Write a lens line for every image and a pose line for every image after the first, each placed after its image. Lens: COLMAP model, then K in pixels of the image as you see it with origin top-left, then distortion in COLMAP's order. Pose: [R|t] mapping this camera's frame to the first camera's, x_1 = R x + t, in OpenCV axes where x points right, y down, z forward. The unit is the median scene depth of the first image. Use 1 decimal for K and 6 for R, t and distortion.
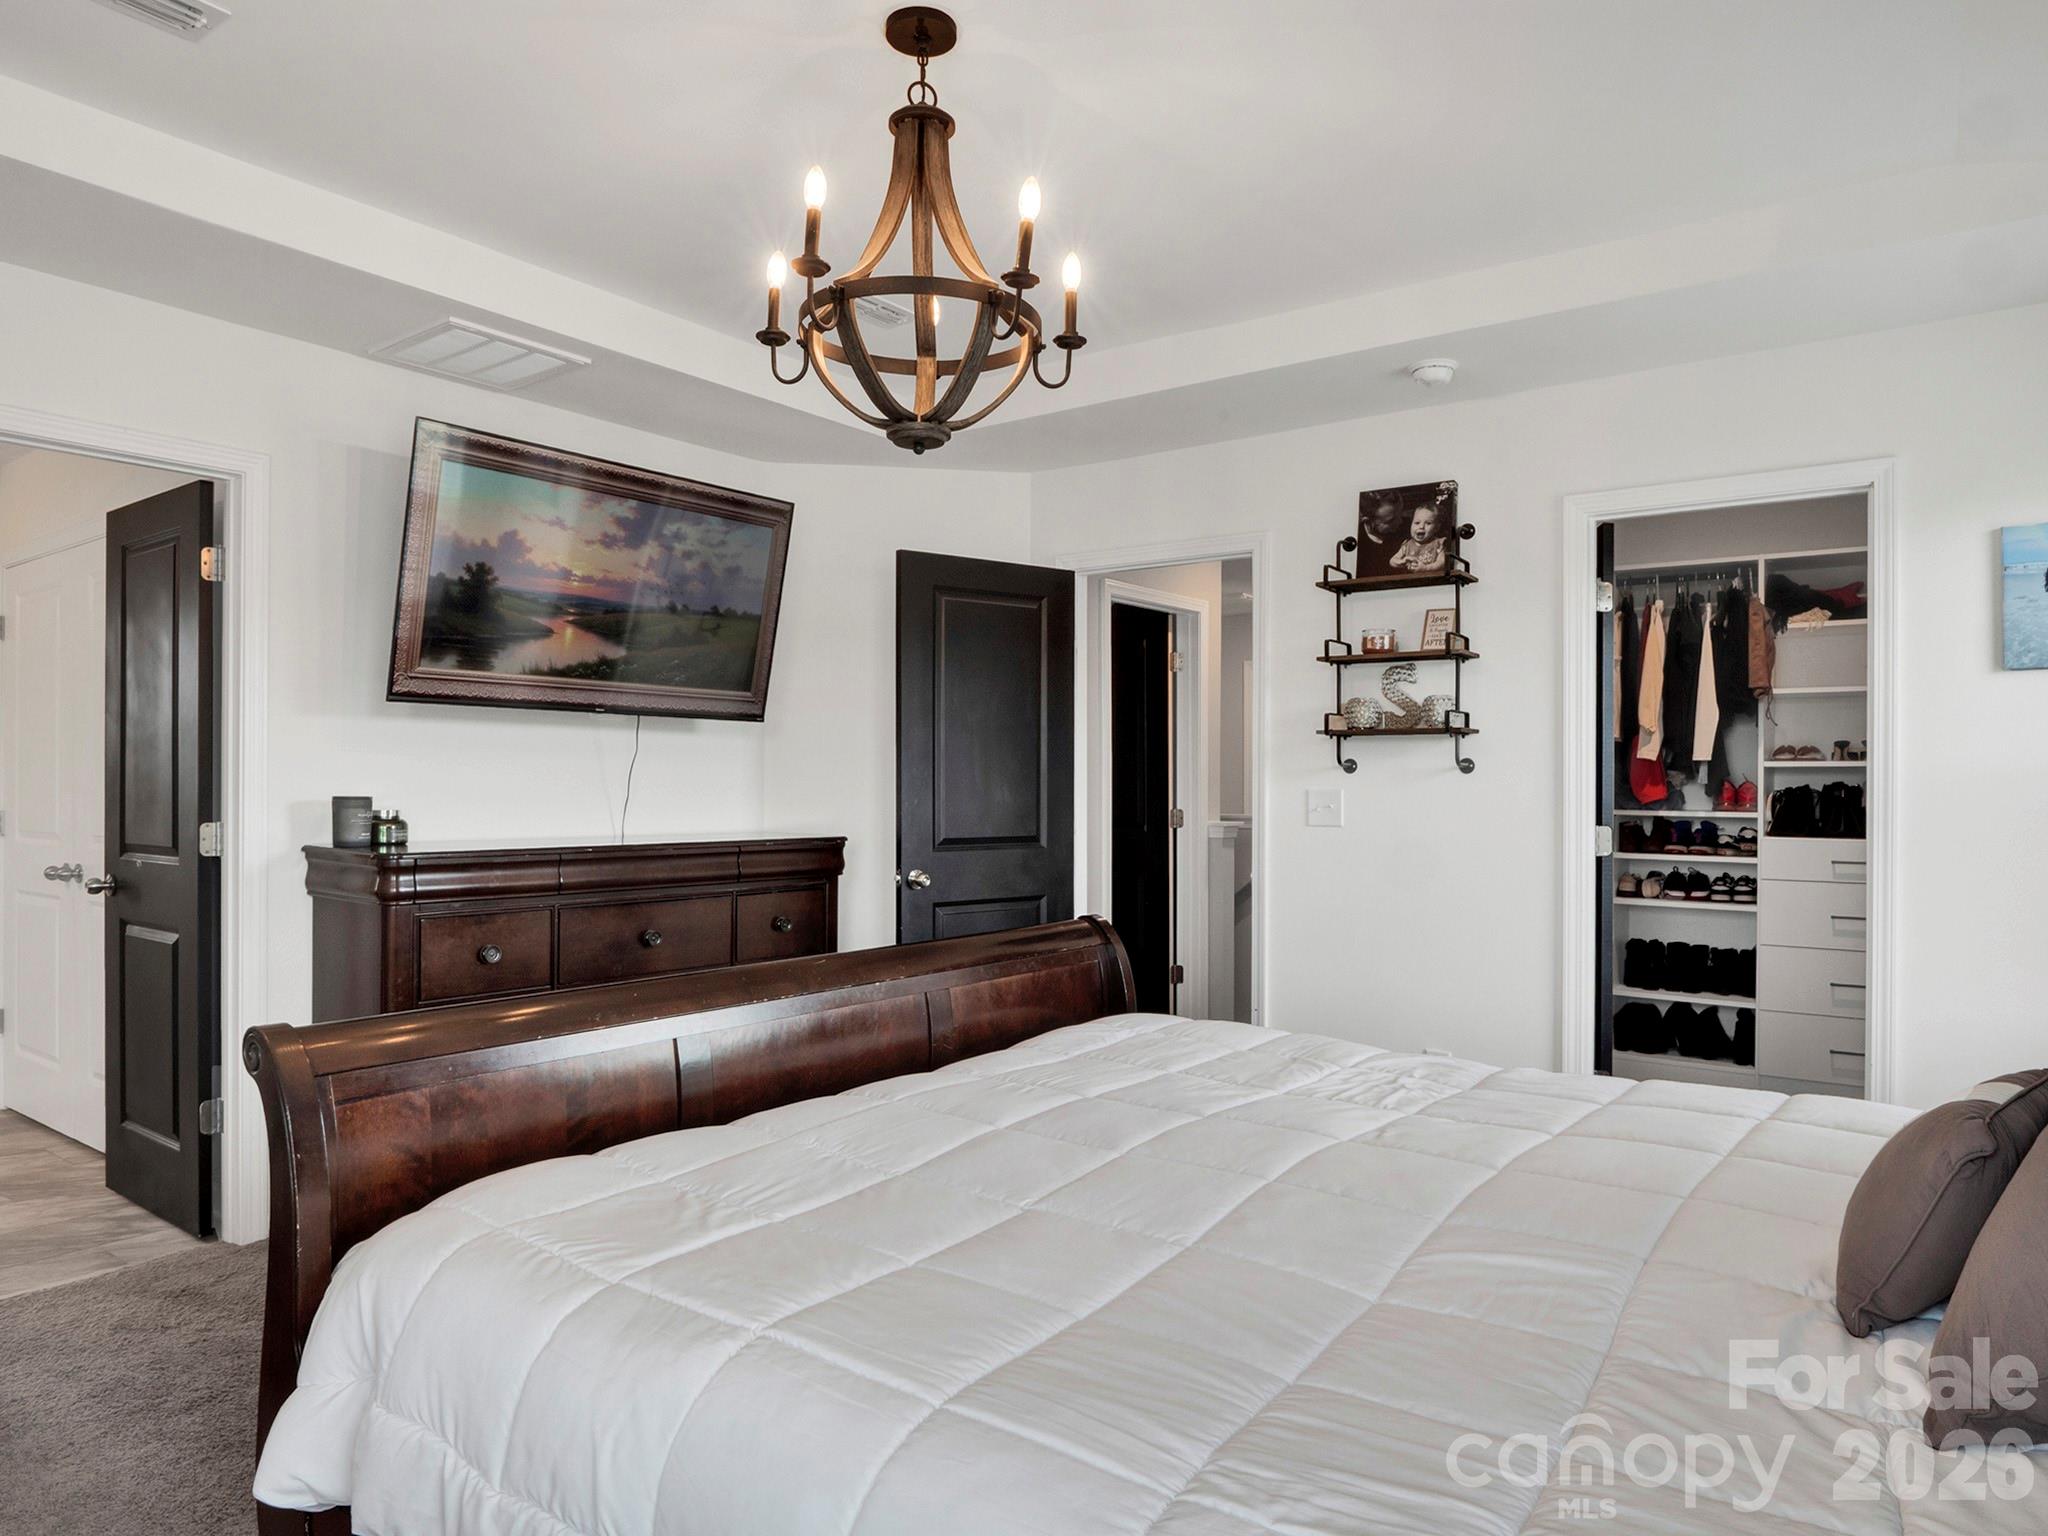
lens RADIAL K [[1301.4, 0, 1027.1], [0, 1301.4, 777.1], [0, 0, 1]] dist [-0.032387, 0.005700]
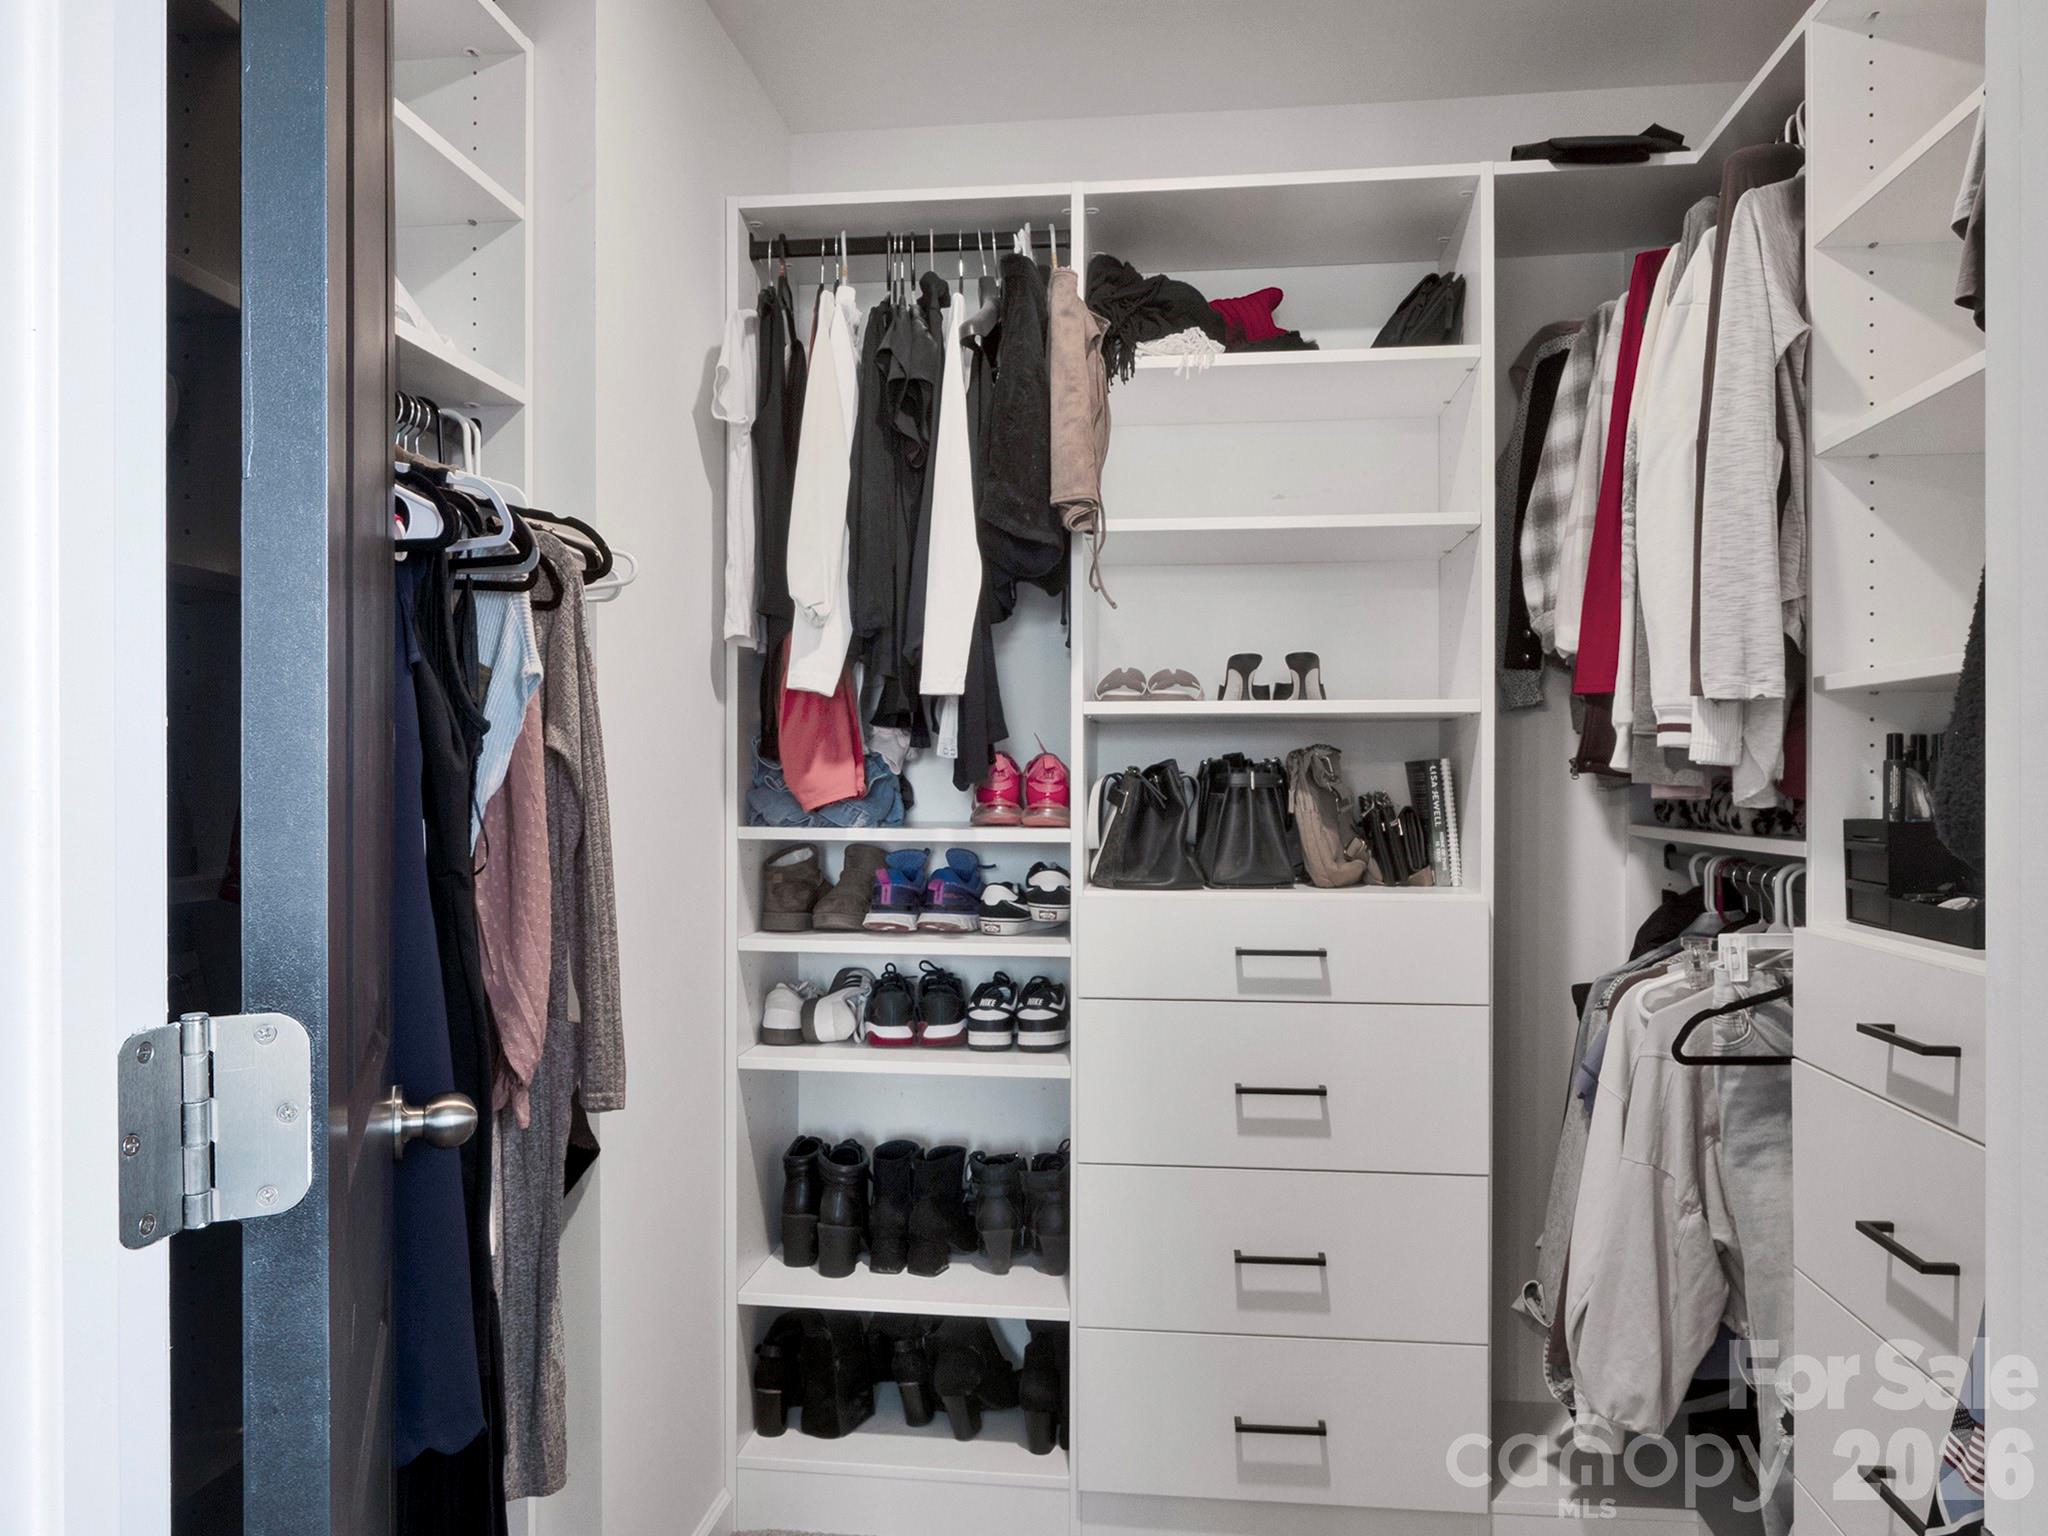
lens RADIAL K [[1486.9, 0, 1022.1], [0, 1486.9, 778.7], [0, 0, 1]] dist [0.022283, 0.001111]
pose [[0.871438, -0.000111, 0.490505, 0.317840], [0.005423, 0.999941, -0.009408, 0.015912], [-0.490475, 0.010859, 0.871388, 0.587653]]
